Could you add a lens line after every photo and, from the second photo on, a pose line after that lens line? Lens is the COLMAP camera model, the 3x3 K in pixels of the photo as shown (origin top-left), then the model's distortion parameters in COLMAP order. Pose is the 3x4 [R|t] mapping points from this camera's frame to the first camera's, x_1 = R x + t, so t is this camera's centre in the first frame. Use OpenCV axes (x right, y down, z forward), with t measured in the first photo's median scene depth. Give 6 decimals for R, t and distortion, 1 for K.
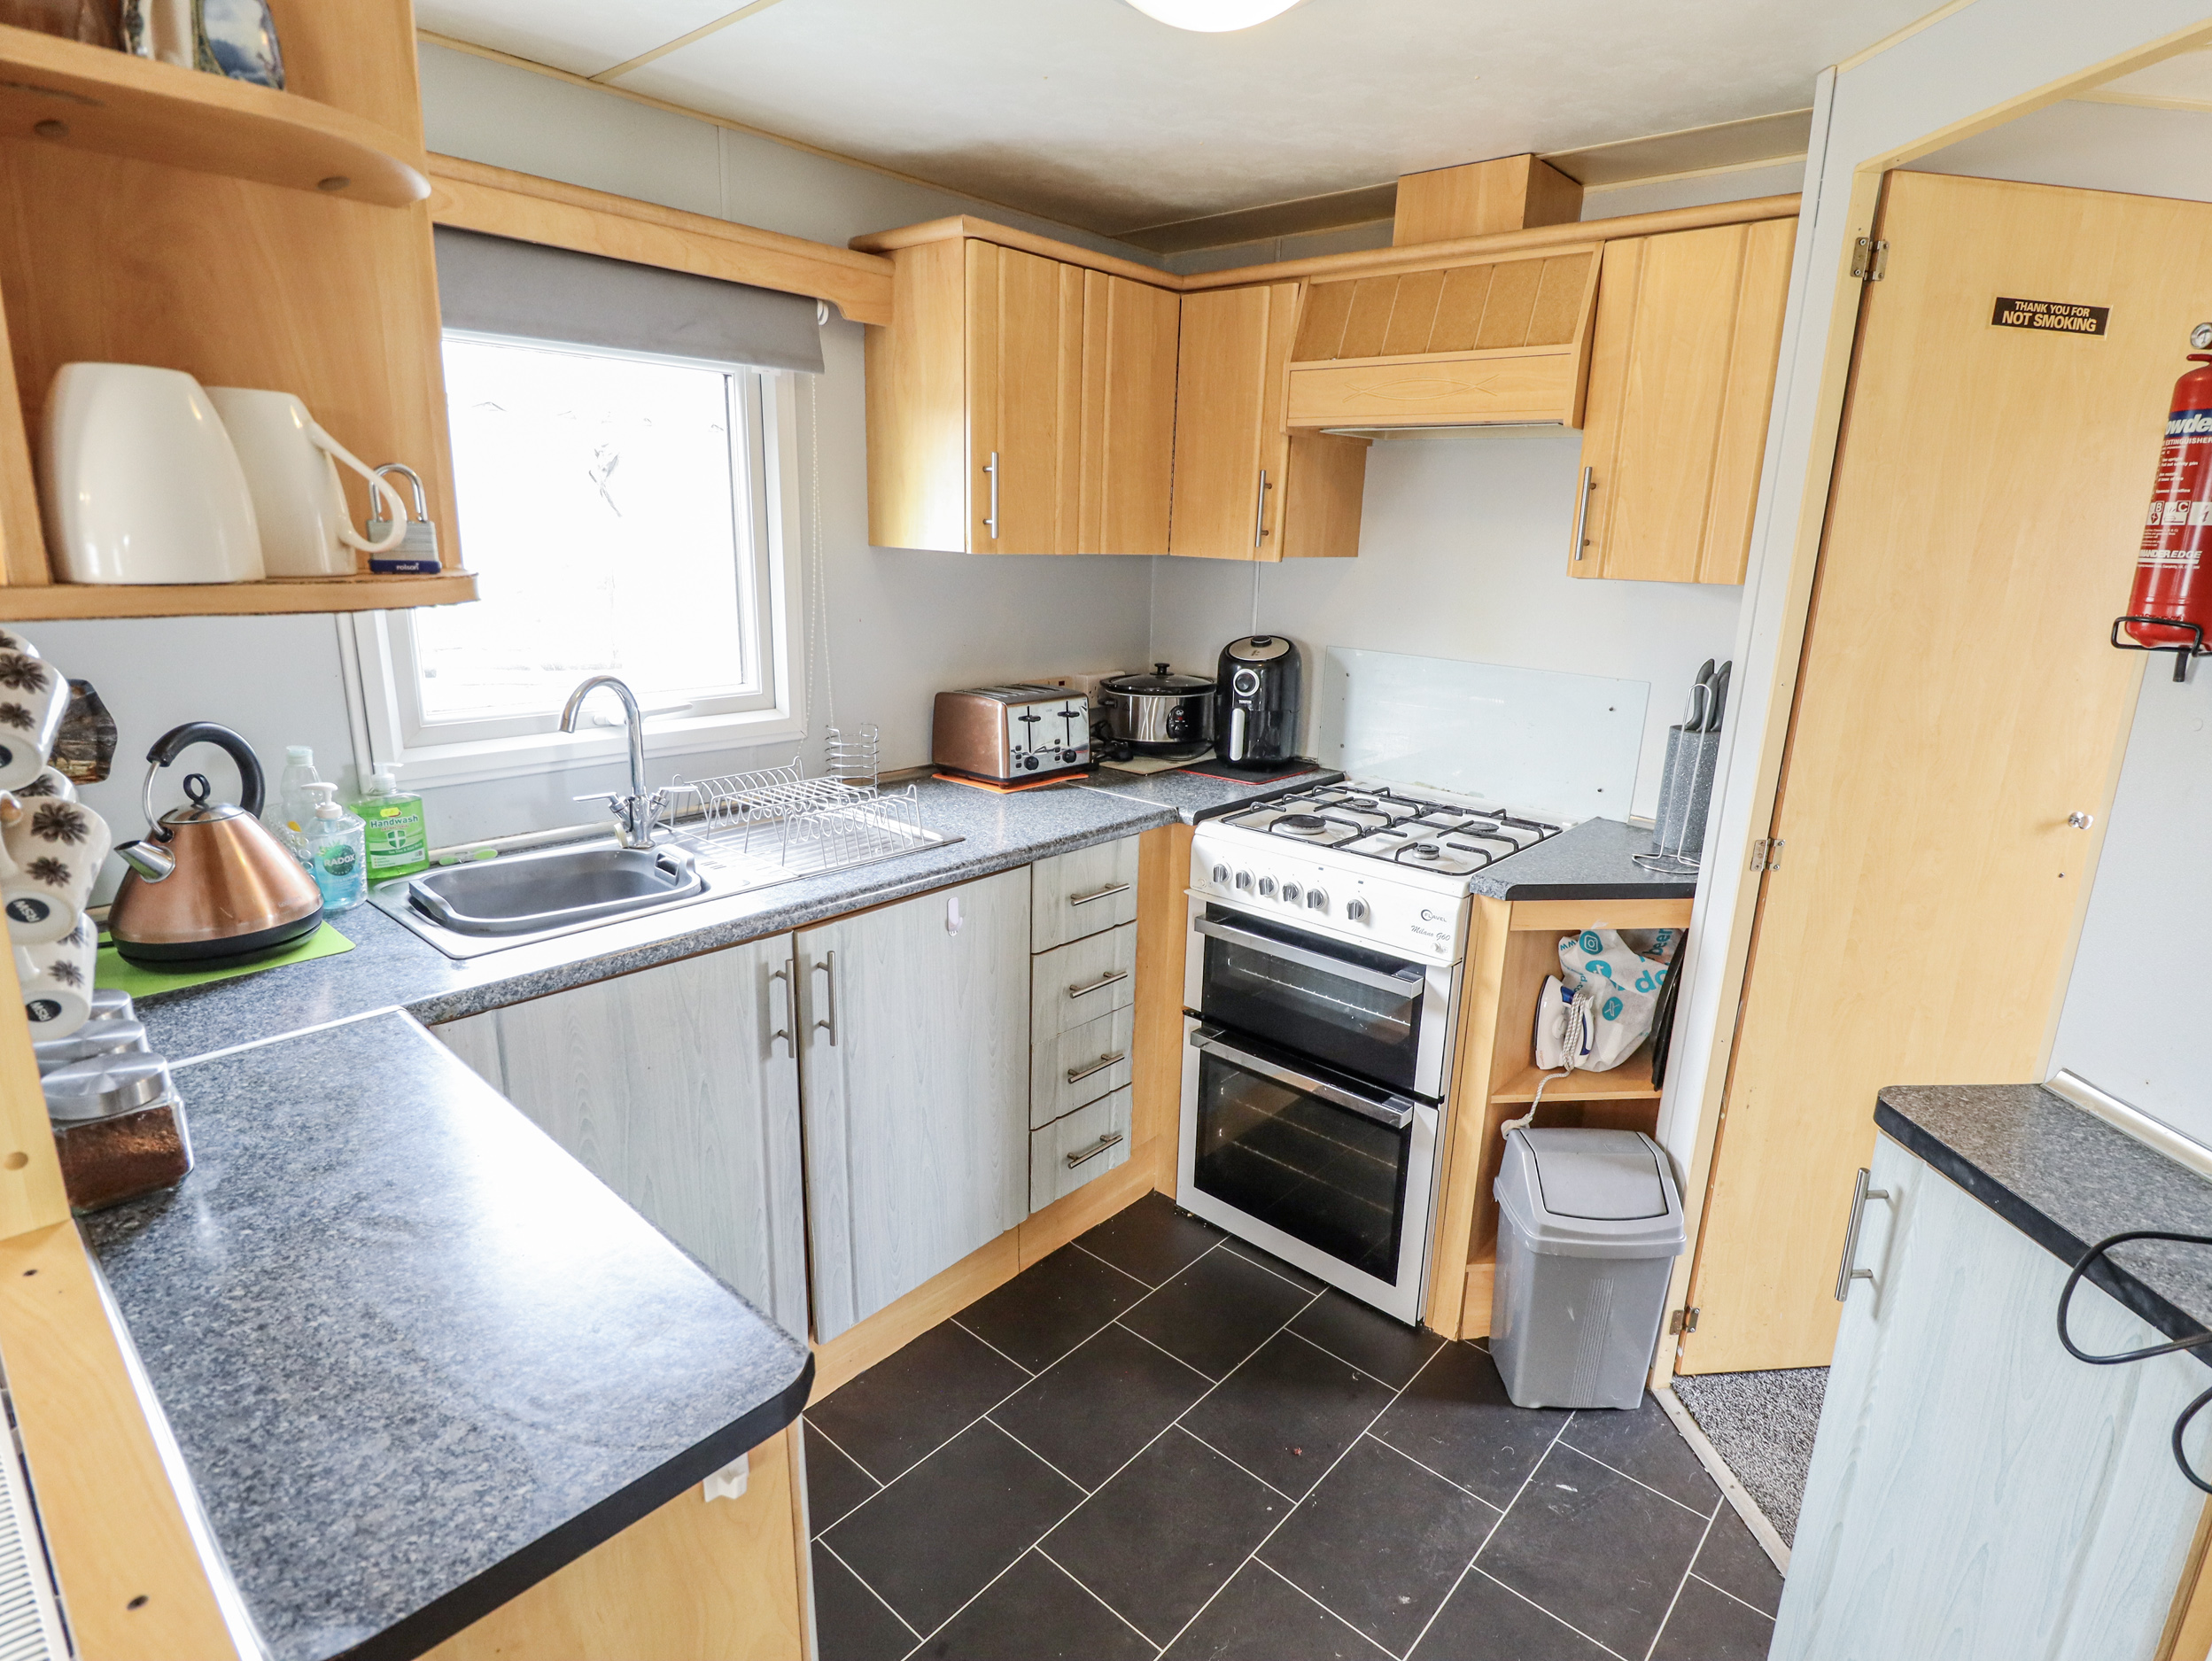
lens RADIAL K [[1158.4, 0, 1109.9], [0, 1158.4, 836.0], [0, 0, 1]] dist [-0.019543, -0.000911]
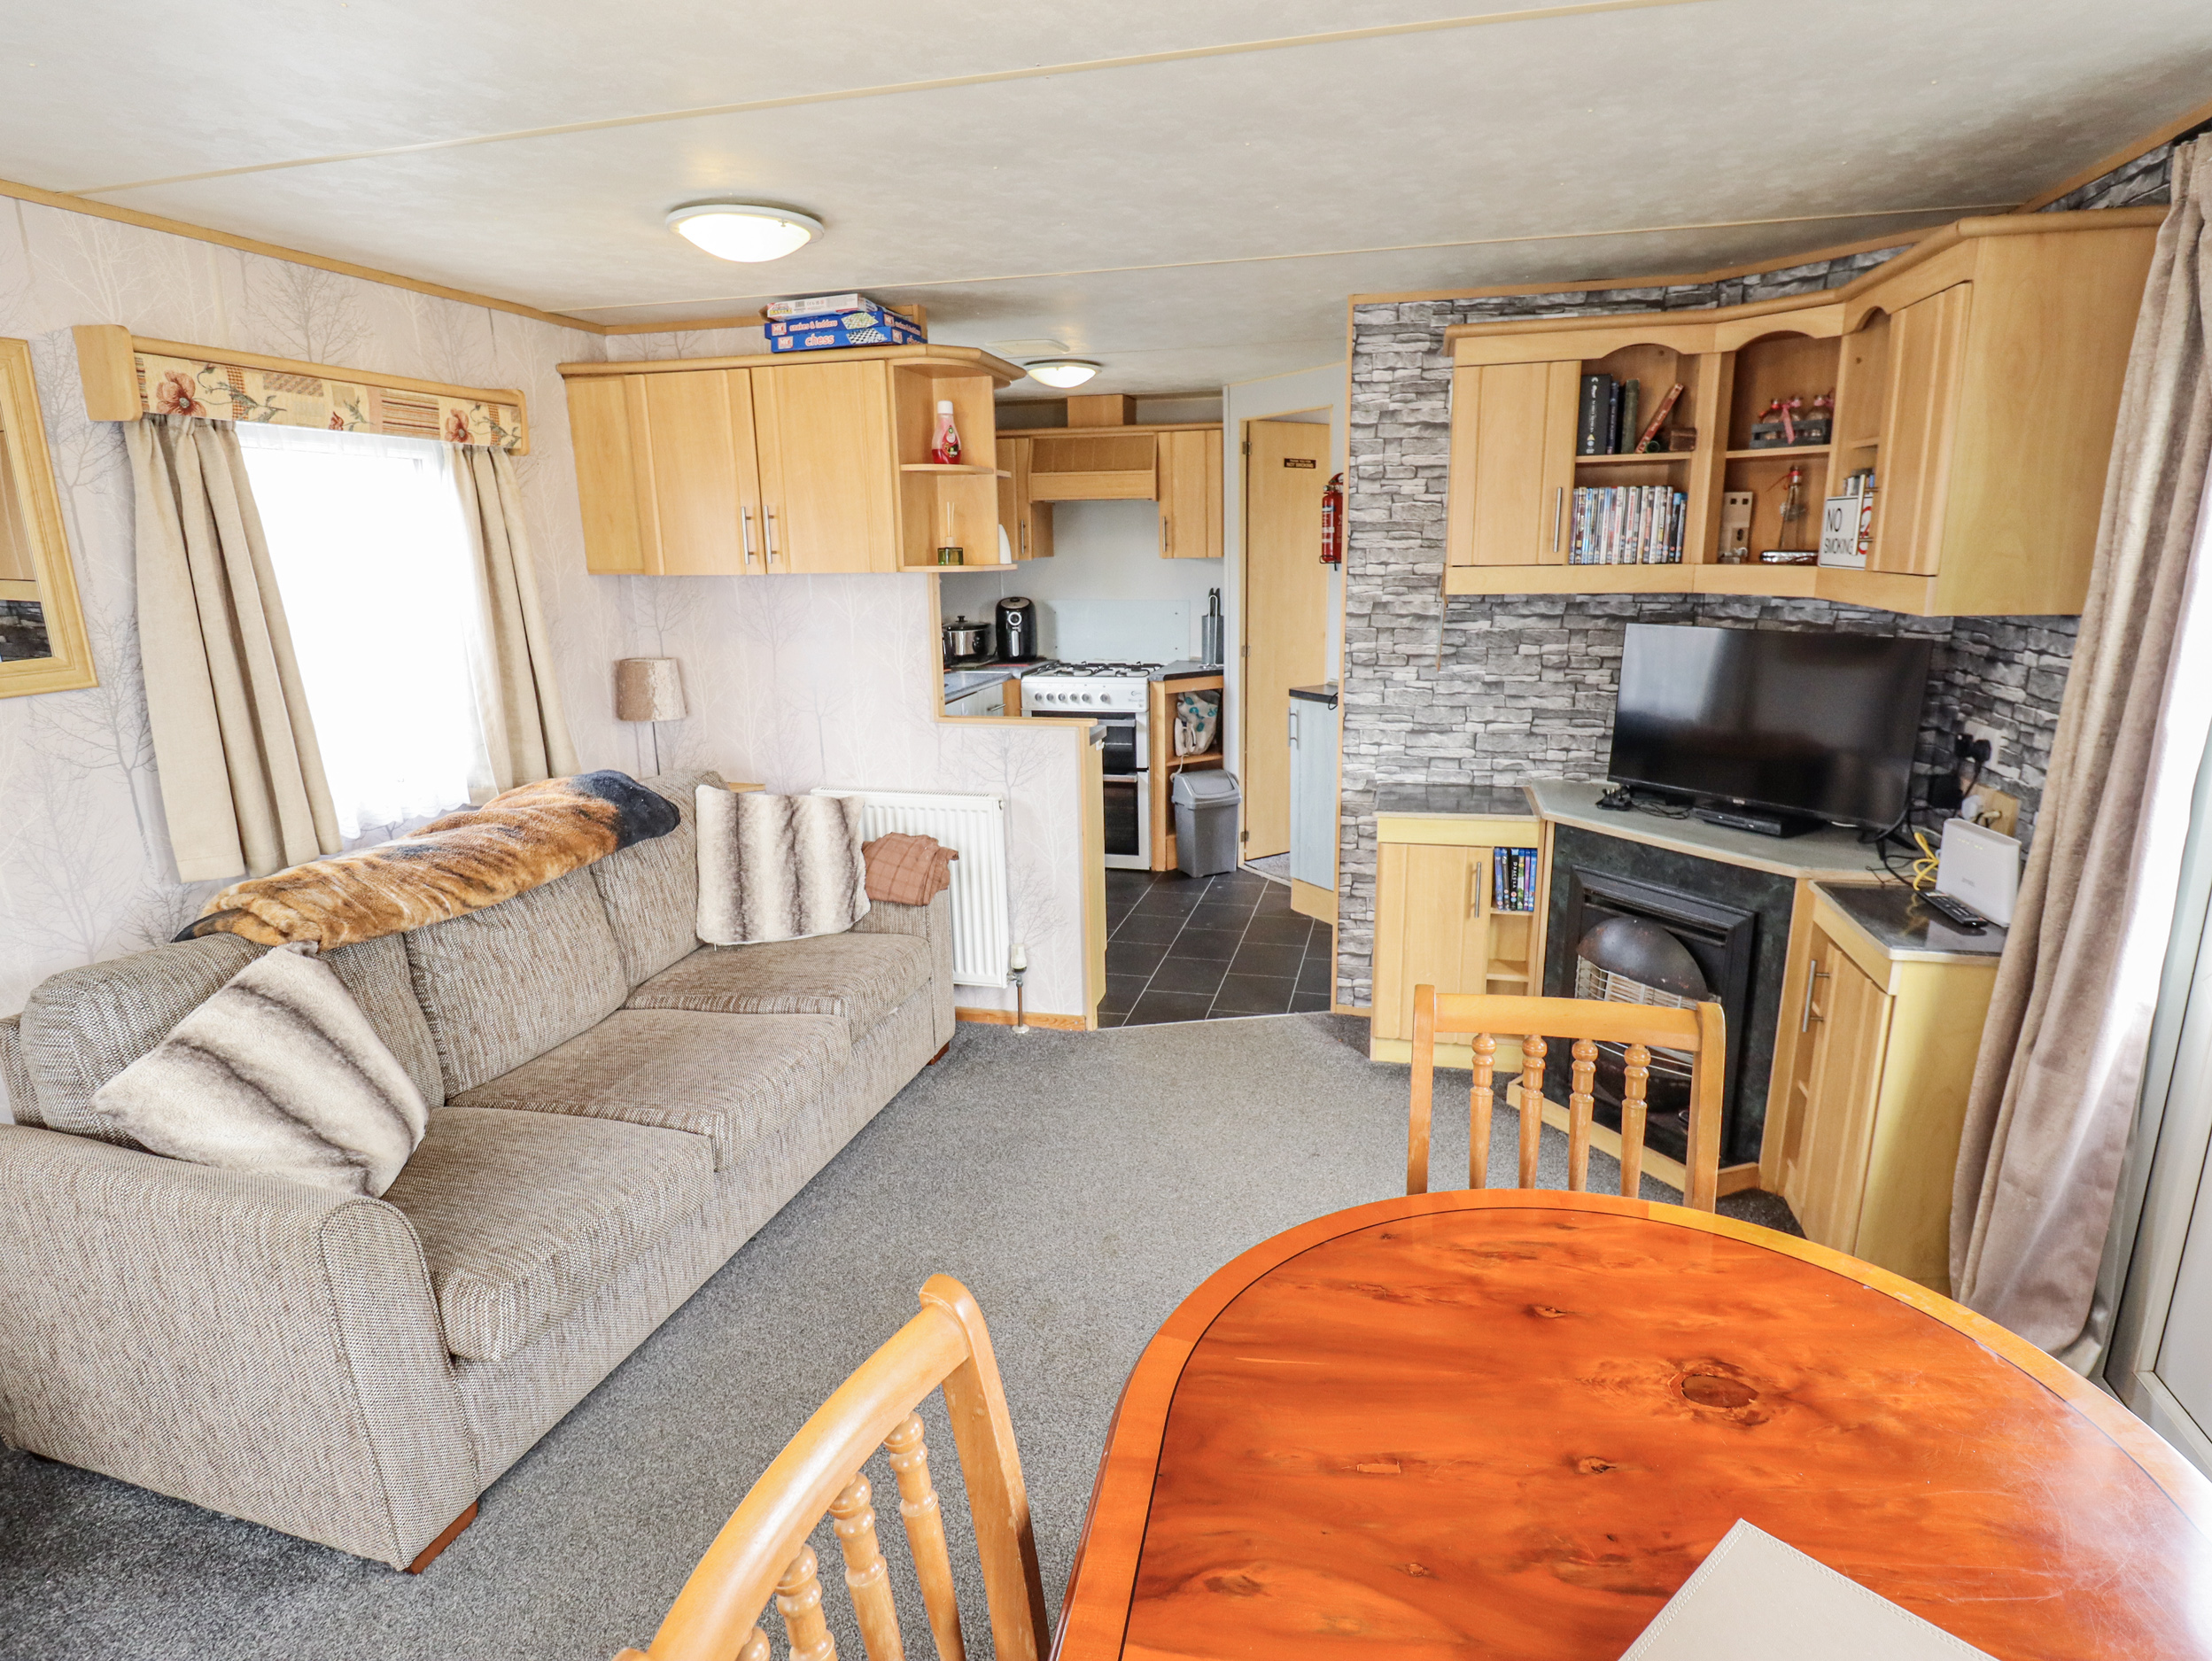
lens RADIAL K [[1158.4, 0, 1112.0], [0, 1158.4, 827.8], [0, 0, 1]] dist [-0.019543, -0.000911]
pose [[0.890542, -0.151883, 0.428796, -0.879506], [0.157252, 0.987288, 0.023119, 0.284796], [-0.426856, 0.046841, 0.903106, -1.230277]]
